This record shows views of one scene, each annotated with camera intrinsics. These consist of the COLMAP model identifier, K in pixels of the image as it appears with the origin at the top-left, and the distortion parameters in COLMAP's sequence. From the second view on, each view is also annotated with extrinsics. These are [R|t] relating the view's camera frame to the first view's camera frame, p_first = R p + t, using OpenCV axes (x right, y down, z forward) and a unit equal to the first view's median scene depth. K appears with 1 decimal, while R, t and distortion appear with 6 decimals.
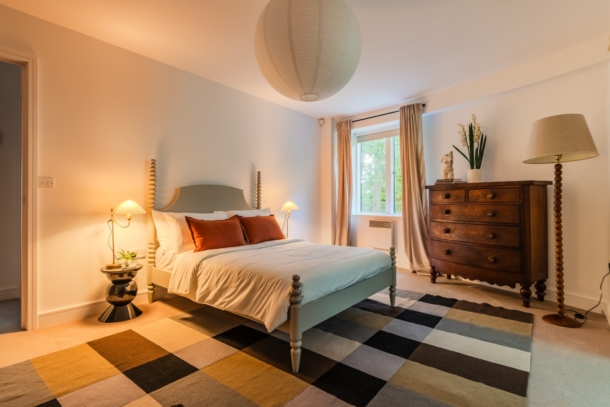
lens RADIAL K [[286.5, 0, 306.6], [0, 286.5, 200.8], [0, 0, 1]] dist [-0.000263, -0.000106]
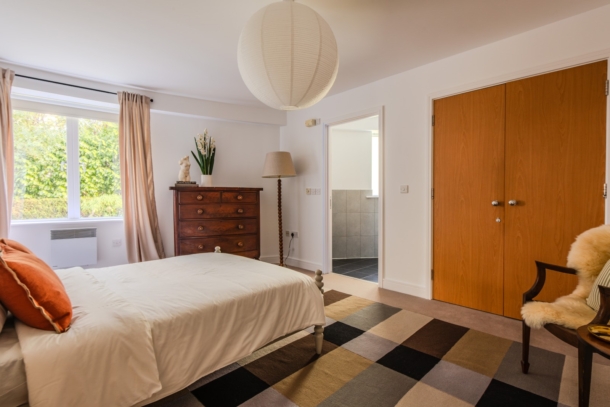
lens RADIAL K [[286.5, 0, 306.6], [0, 286.5, 200.8], [0, 0, 1]] dist [-0.000263, -0.000106]
pose [[0.079841, -0.006420, 0.996787, -0.556414], [0.001731, 0.999979, 0.006302, -0.007773], [-0.996806, 0.001223, 0.079850, 0.462908]]
